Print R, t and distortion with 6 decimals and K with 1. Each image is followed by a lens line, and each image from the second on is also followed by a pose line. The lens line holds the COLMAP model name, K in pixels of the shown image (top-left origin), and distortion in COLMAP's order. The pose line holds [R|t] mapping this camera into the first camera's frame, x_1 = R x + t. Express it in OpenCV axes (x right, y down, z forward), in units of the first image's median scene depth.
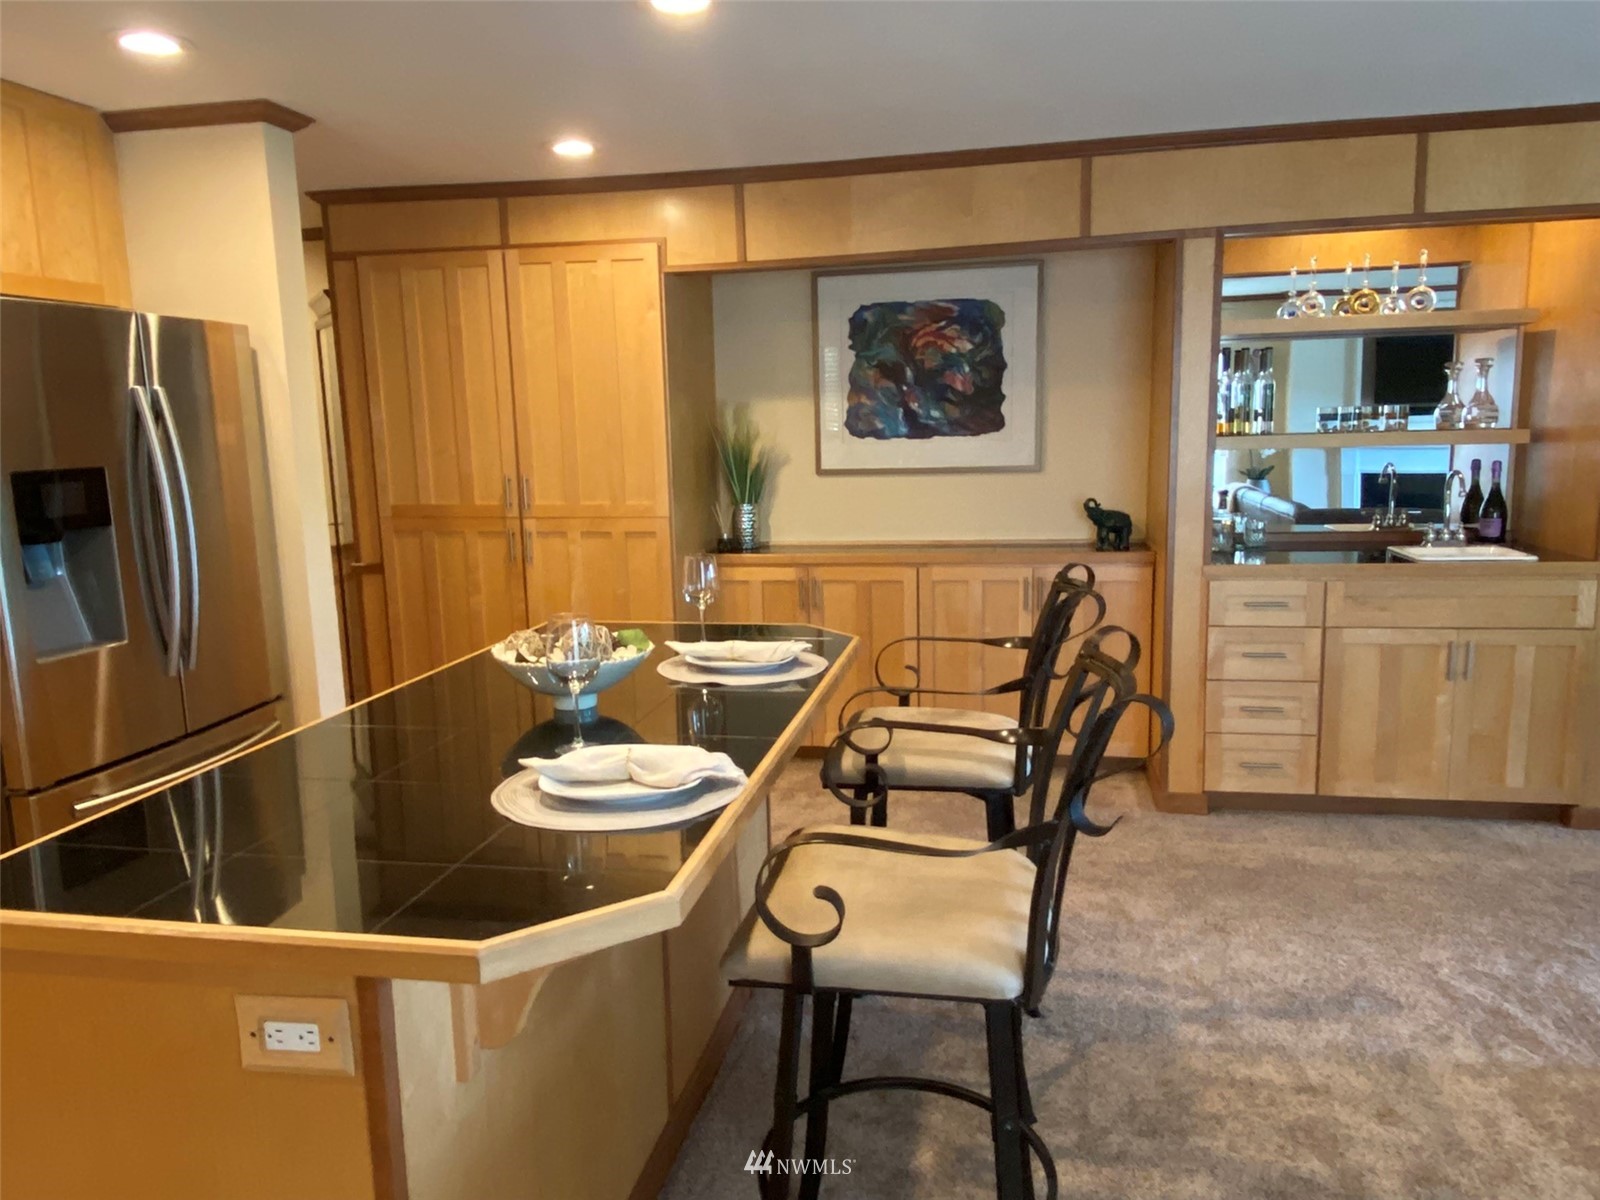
lens RADIAL K [[1113.9, 0, 803.1], [0, 1113.9, 607.8], [0, 0, 1]] dist [0.007941, -0.008601]
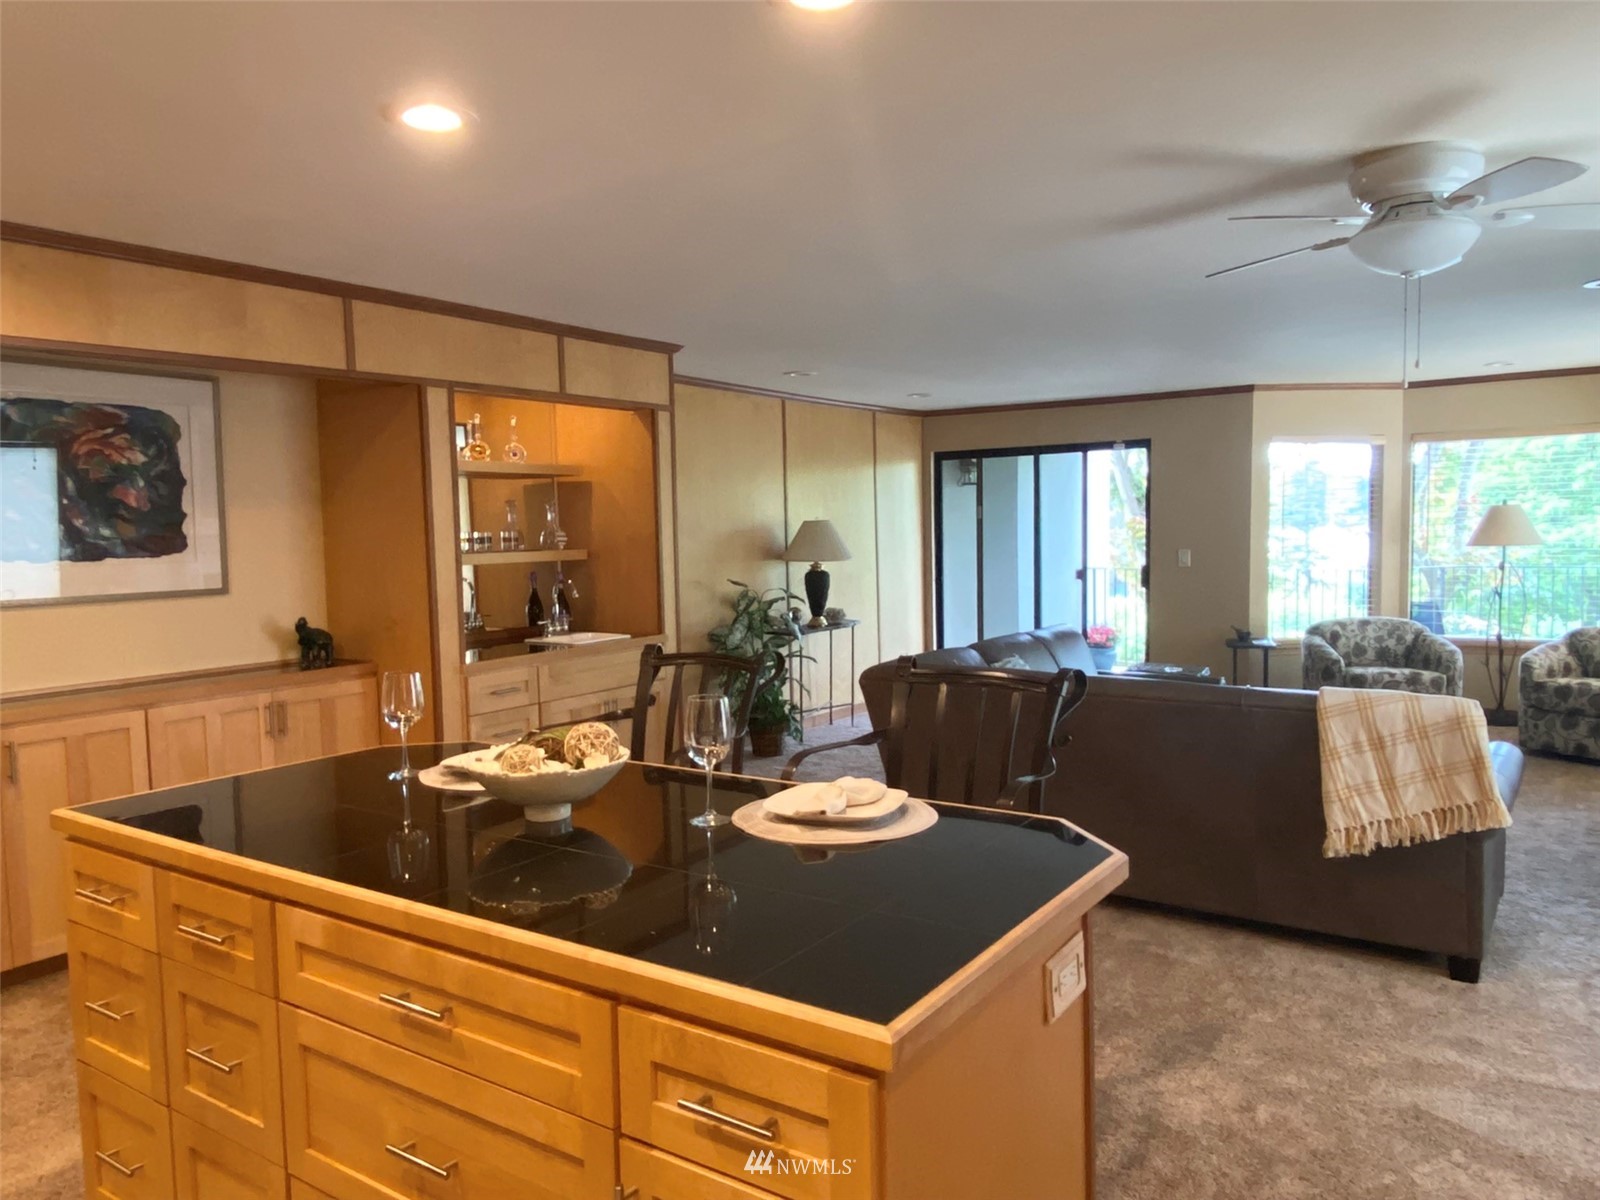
lens RADIAL K [[1113.9, 0, 805.3], [0, 1113.9, 593.6], [0, 0, 1]] dist [0.007941, -0.008601]
pose [[0.382975, -0.036617, 0.923033, -0.477827], [0.155408, 0.987526, -0.025305, -0.022205], [-0.910592, 0.153137, 0.383889, 0.188144]]
